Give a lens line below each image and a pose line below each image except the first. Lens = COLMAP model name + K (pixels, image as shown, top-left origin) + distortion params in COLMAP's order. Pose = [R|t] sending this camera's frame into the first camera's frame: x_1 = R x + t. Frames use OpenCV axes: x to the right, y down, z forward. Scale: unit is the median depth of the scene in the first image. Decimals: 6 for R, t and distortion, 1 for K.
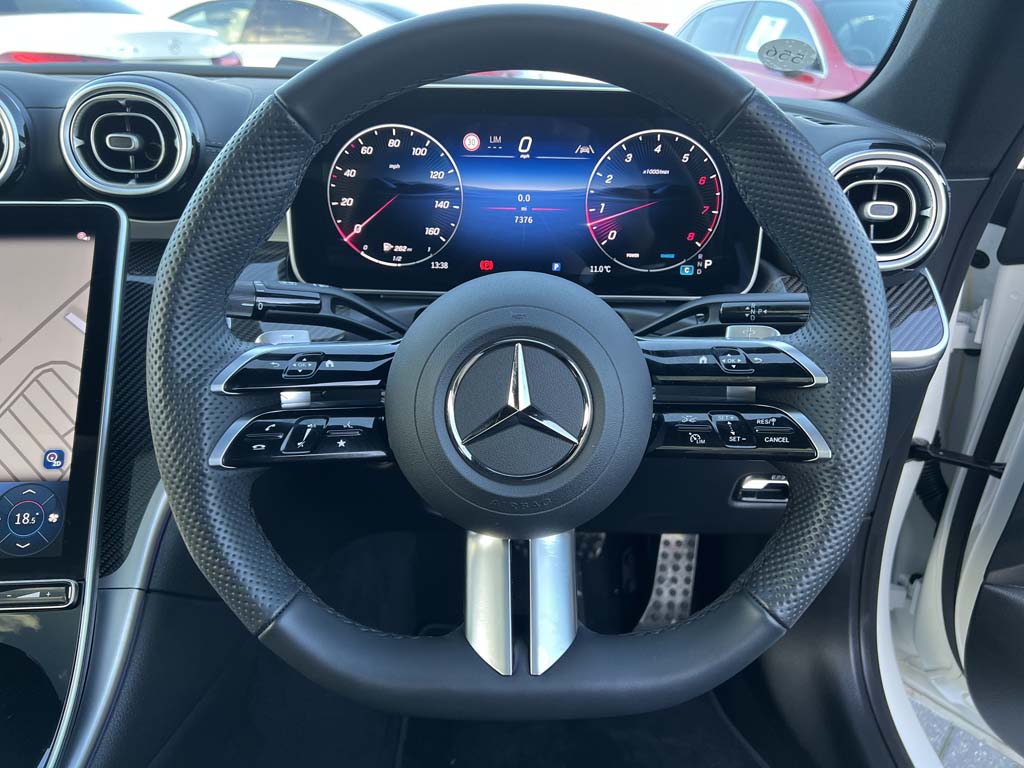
lens RADIAL K [[772.3, 0, 512.0], [0, 772.3, 384.0], [0, 0, 1]] dist [0.124463, -0.243794]
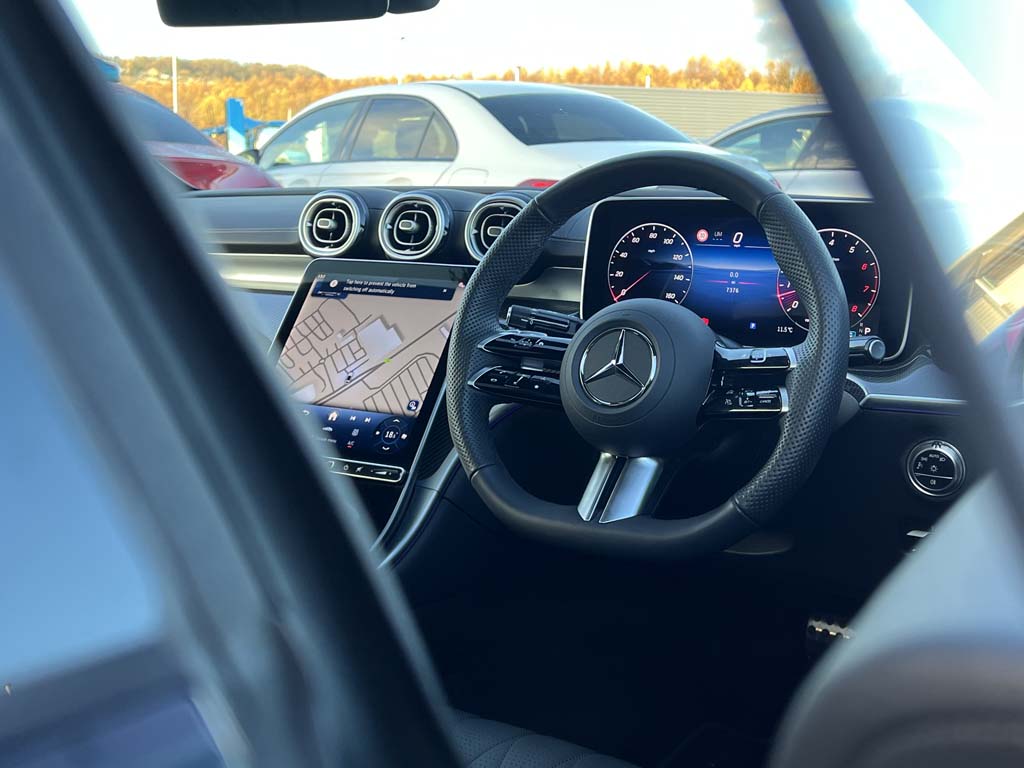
lens RADIAL K [[1177.4, 0, 512.0], [0, 1177.4, 384.0], [0, 0, 1]] dist [0.129766, -0.376769]
pose [[0.839220, 0.086335, -0.536895, 0.836748], [-0.205212, 0.964597, -0.165655, 0.376638], [0.503585, 0.249198, 0.827226, -0.881986]]
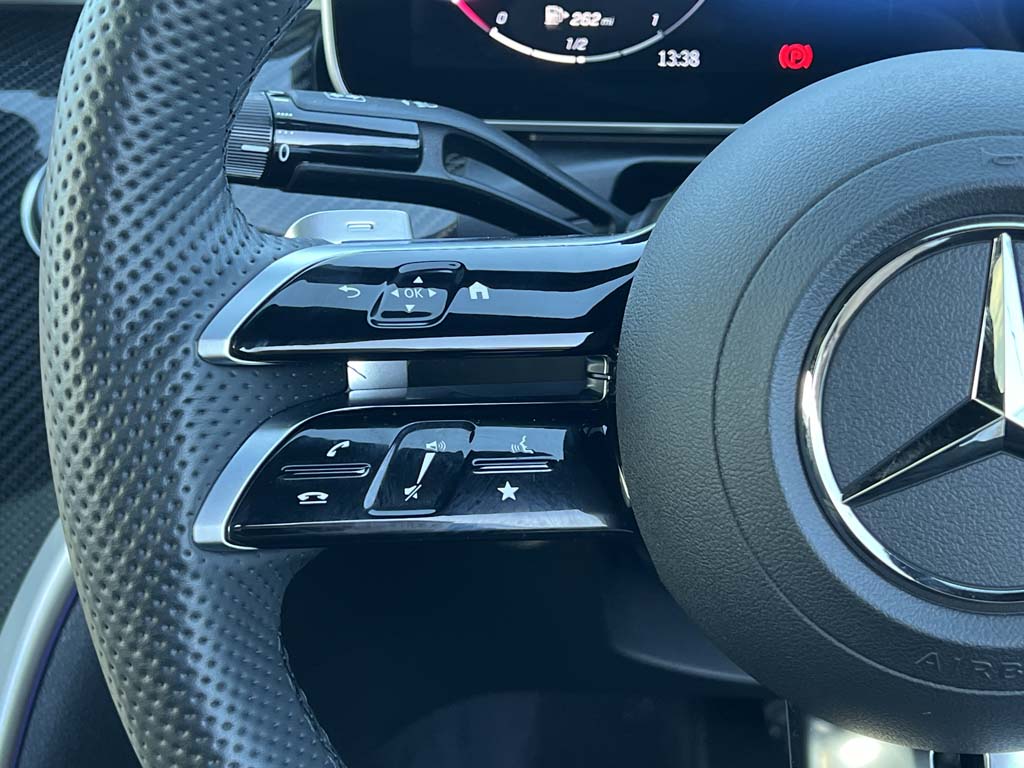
lens RADIAL K [[1633.4, 0, 512.0], [0, 1633.4, 384.0], [0, 0, 1]] dist [0.197394, -0.276281]
pose [[0.995308, 0.010874, -0.096148, -0.100378], [-0.009316, 0.999818, 0.016636, 0.005550], [0.096312, -0.015662, 0.995228, 0.125733]]
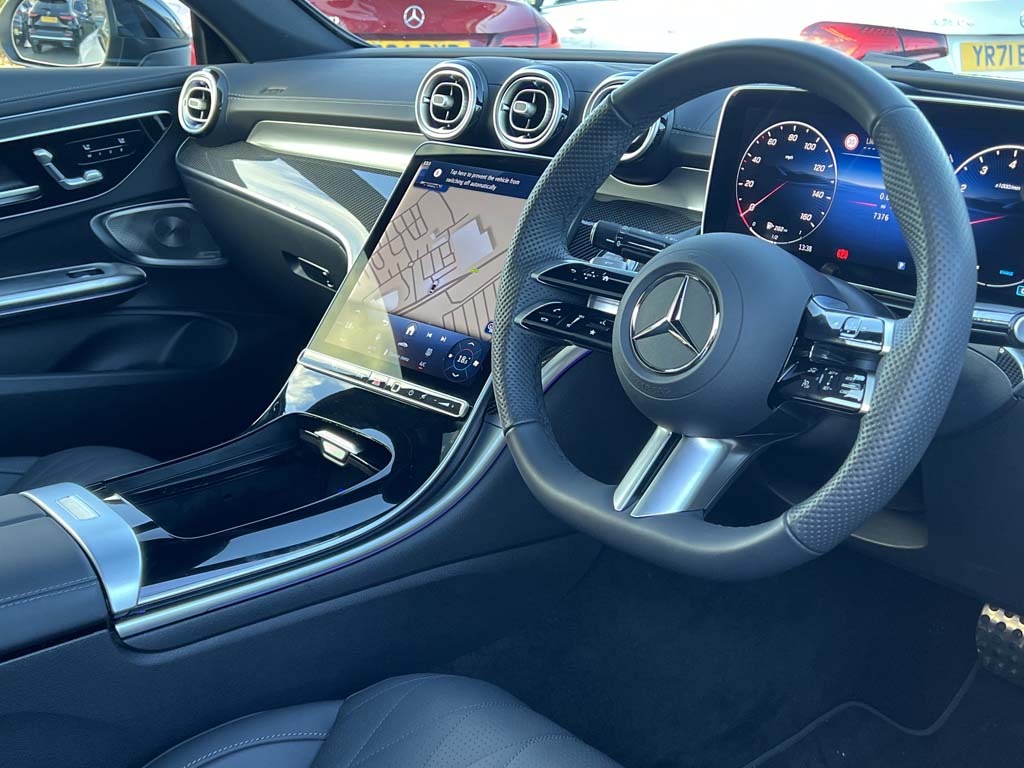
lens RADIAL K [[1177.4, 0, 512.0], [0, 1177.4, 384.0], [0, 0, 1]] dist [0.129766, -0.376769]
pose [[0.667762, 0.227863, -0.708641, 0.895649], [-0.294920, 0.955076, 0.029197, 0.106506], [0.683459, 0.189496, 0.704965, -0.439334]]
